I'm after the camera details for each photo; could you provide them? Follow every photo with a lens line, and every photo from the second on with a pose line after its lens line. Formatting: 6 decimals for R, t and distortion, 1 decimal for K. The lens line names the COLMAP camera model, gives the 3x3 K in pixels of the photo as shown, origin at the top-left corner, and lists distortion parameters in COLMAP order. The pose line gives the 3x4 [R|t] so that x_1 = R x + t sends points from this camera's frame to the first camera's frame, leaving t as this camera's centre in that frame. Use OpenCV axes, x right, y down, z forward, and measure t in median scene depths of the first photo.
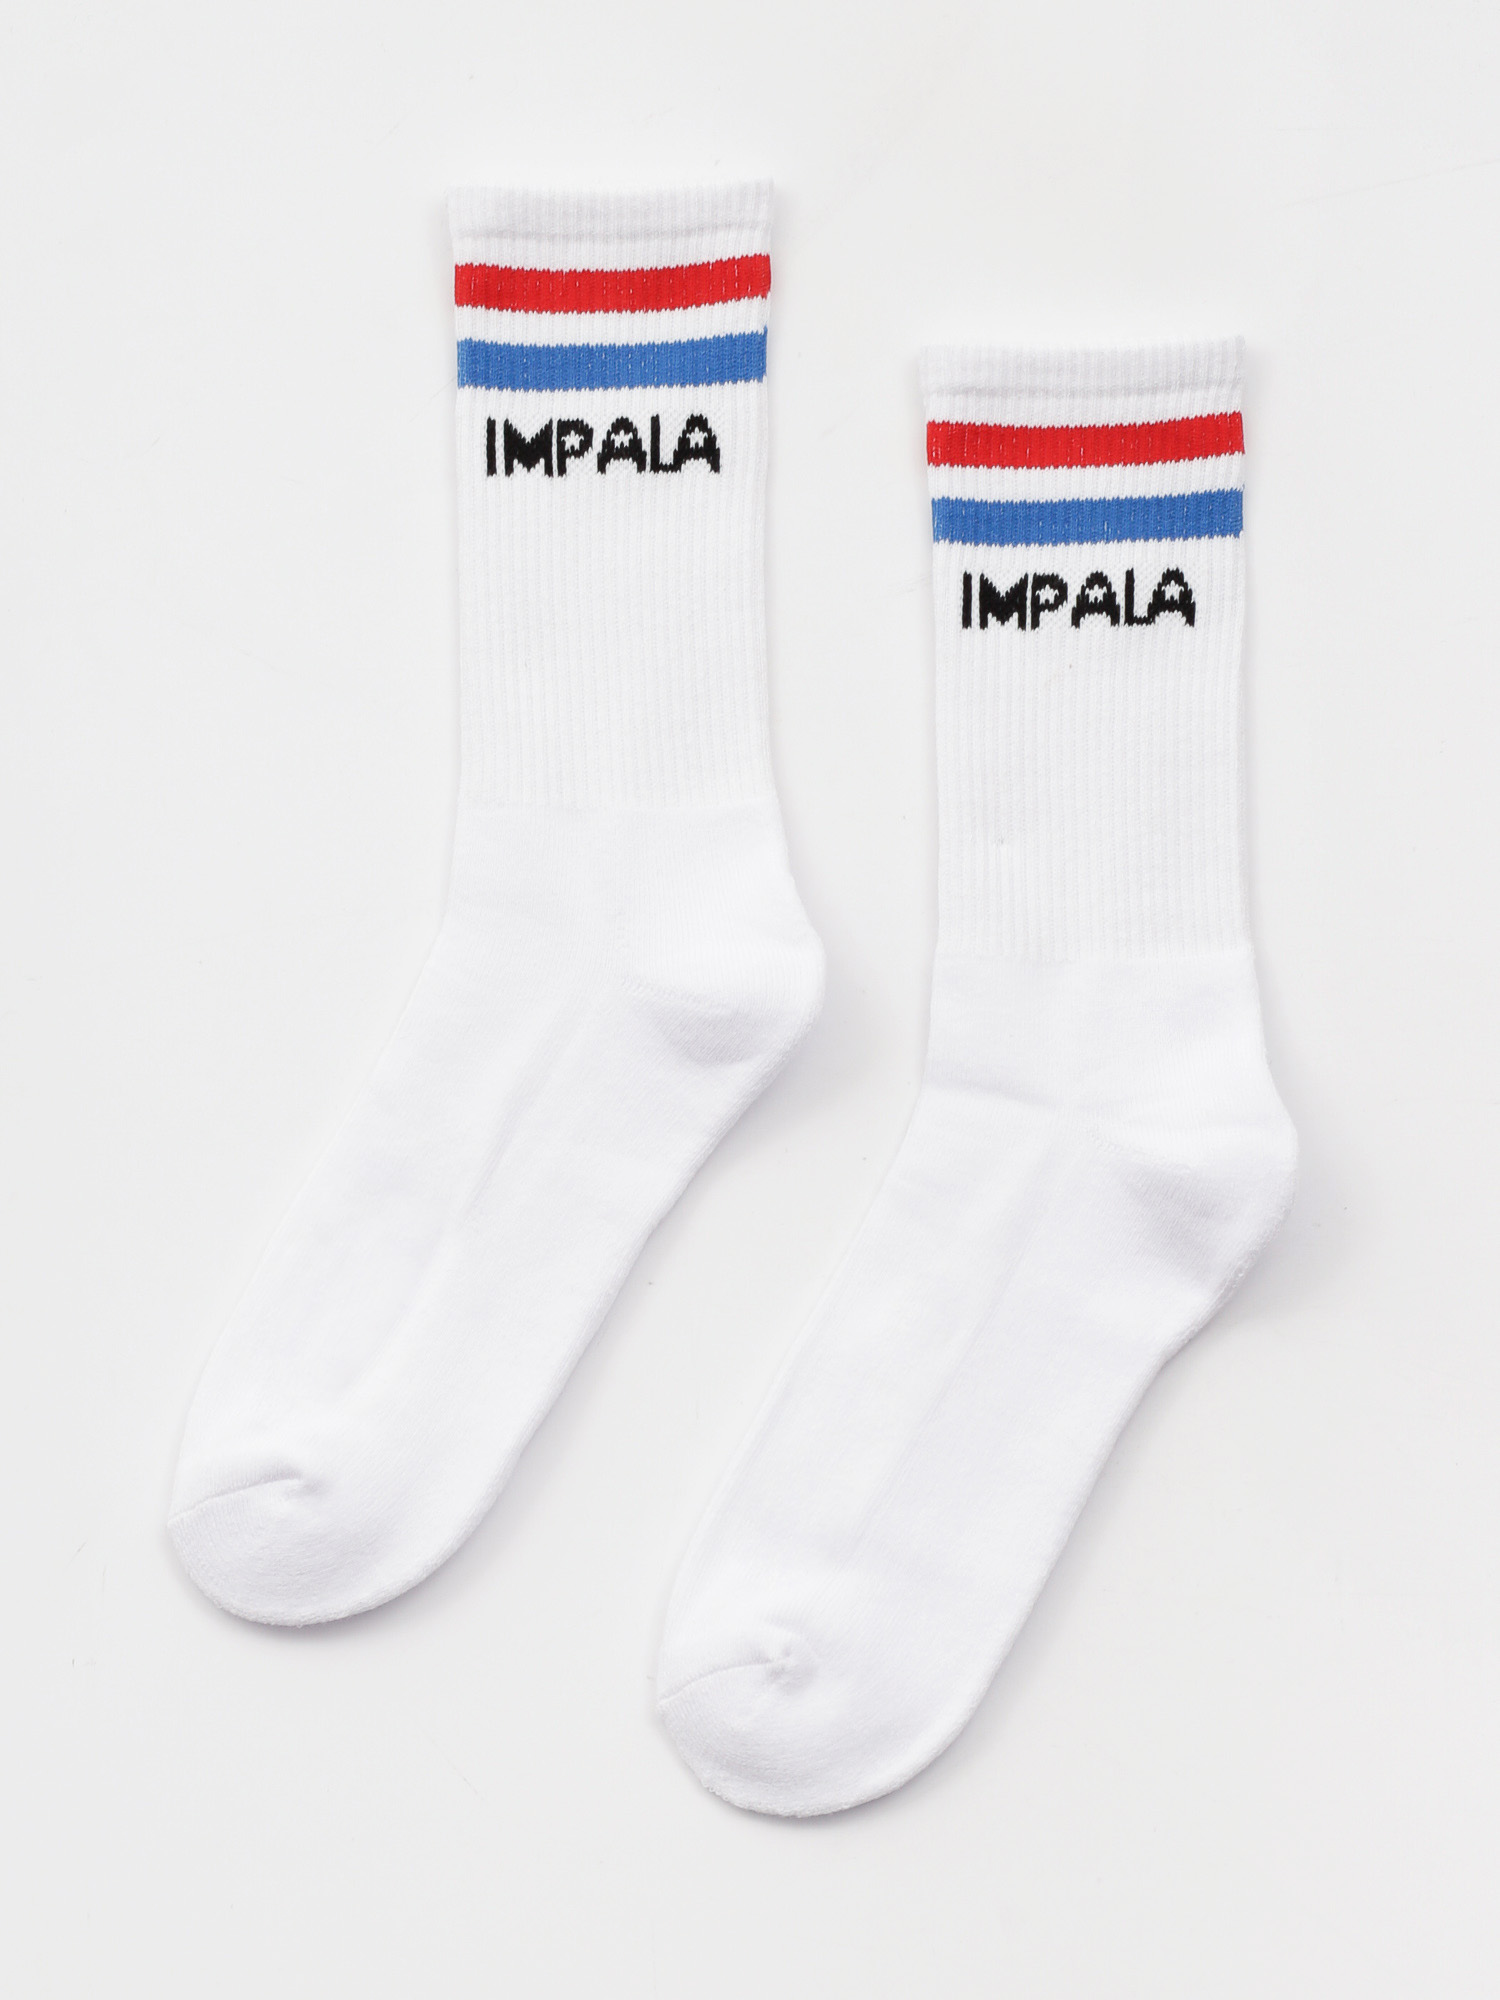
lens RADIAL K [[4791.6, 0, 750.0], [0, 4791.6, 1000.0], [0, 0, 1]] dist [0.029651, 0.054153]
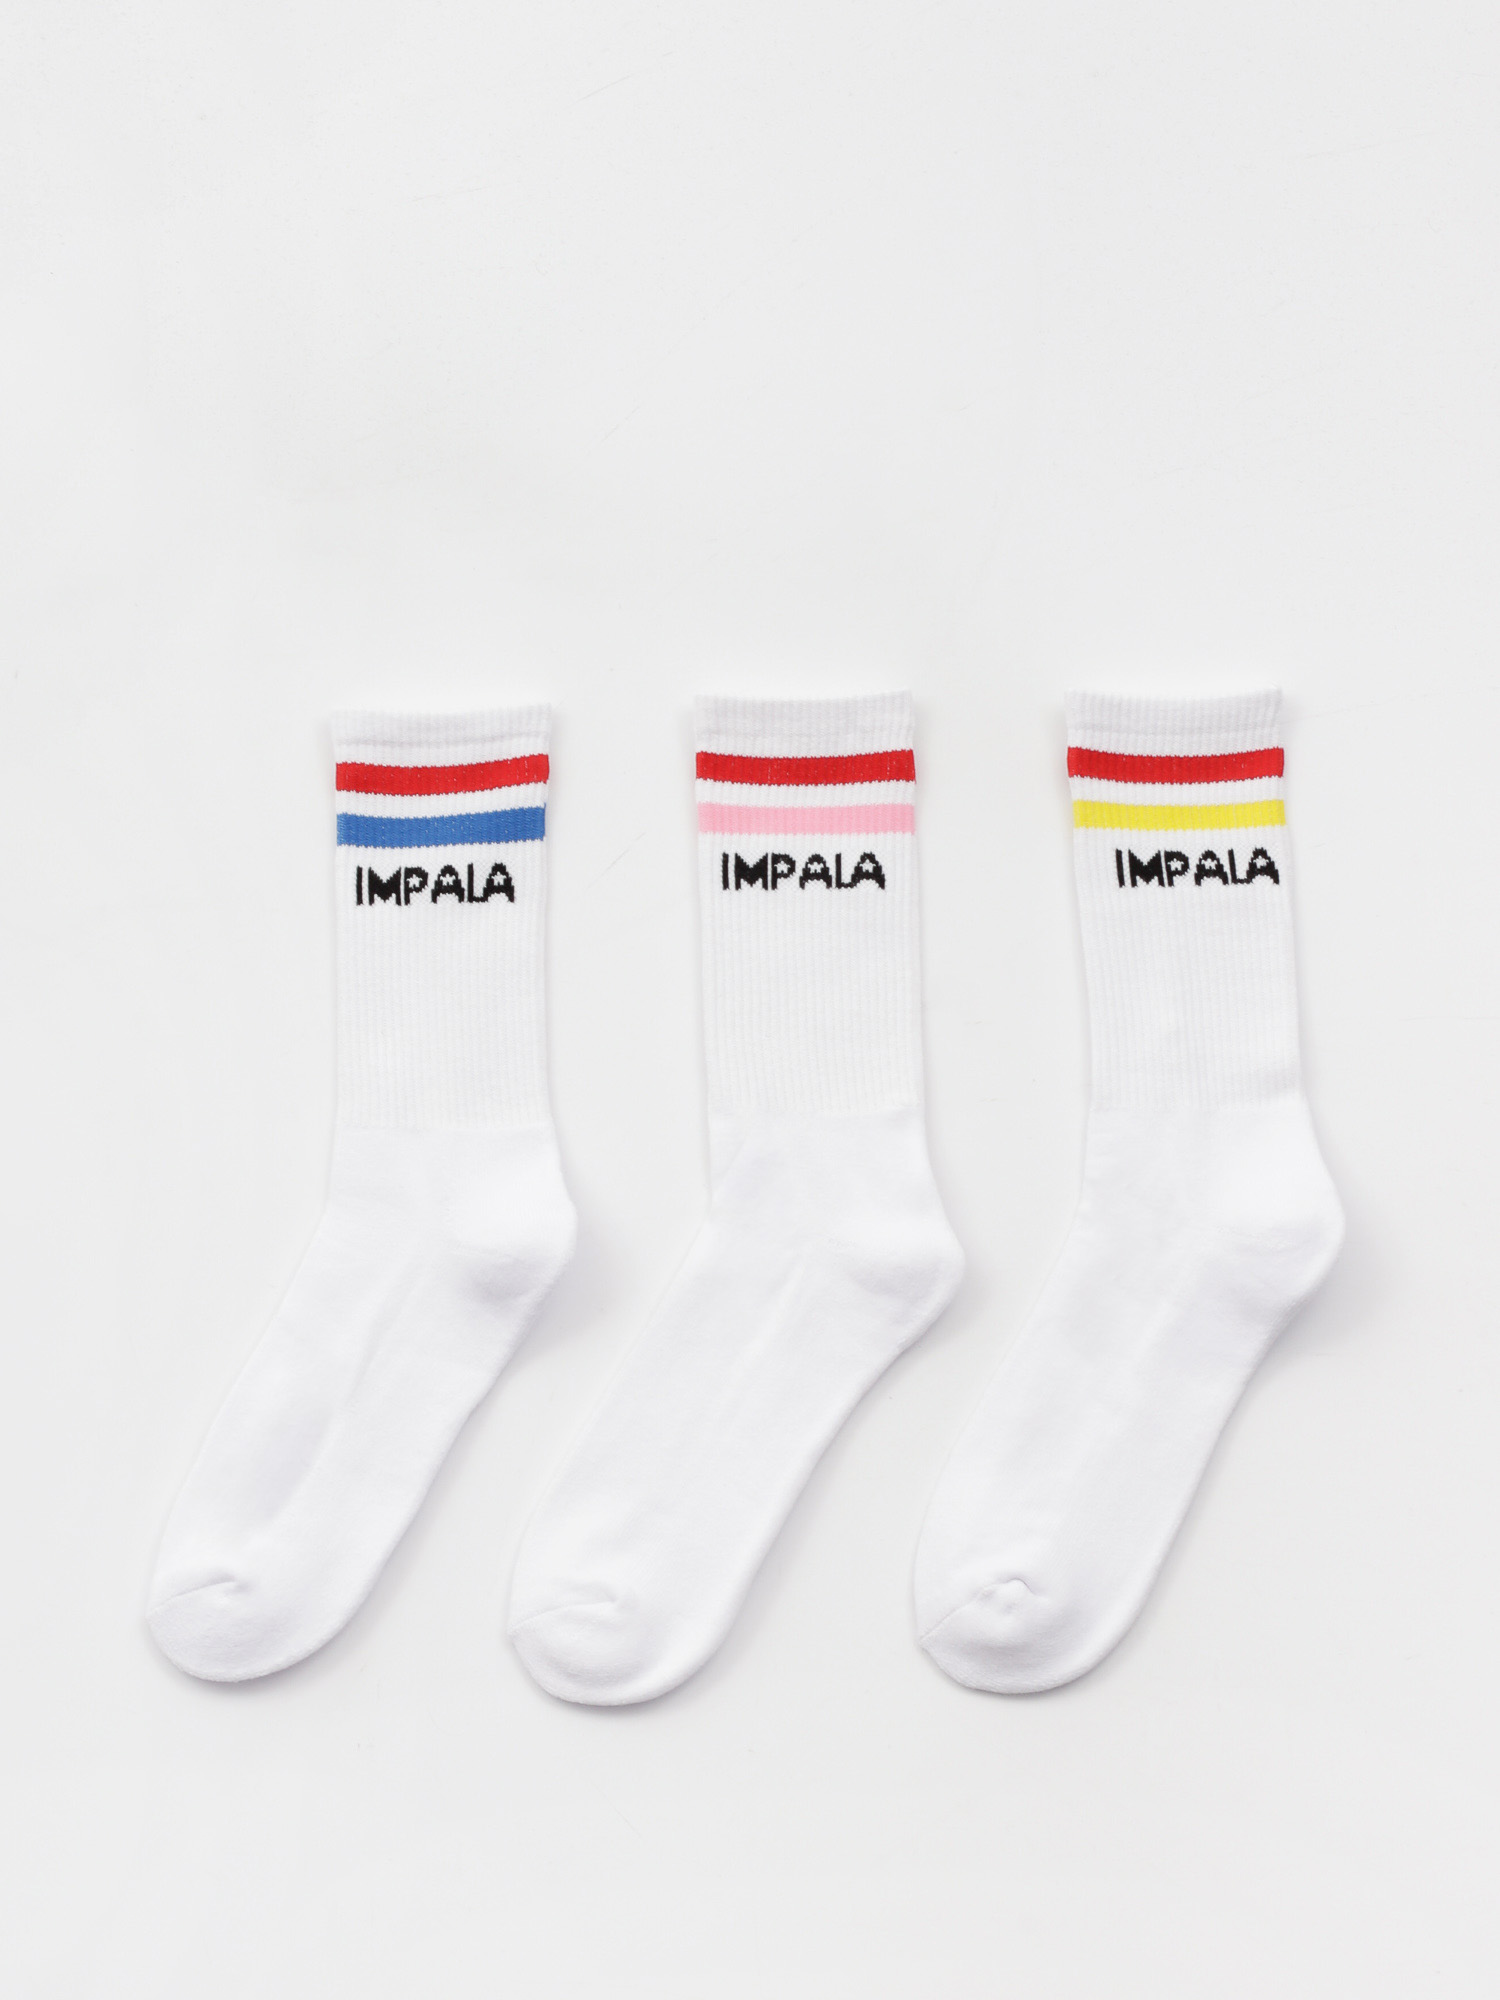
lens RADIAL K [[4791.6, 0, 750.0], [0, 4791.6, 1000.0], [0, 0, 1]] dist [0.029651, 0.054153]
pose [[0.998383, 0.001842, 0.056817, -0.017669], [0.000436, 0.999197, -0.040064, -0.020786], [-0.056845, 0.040024, 0.997580, -0.478216]]
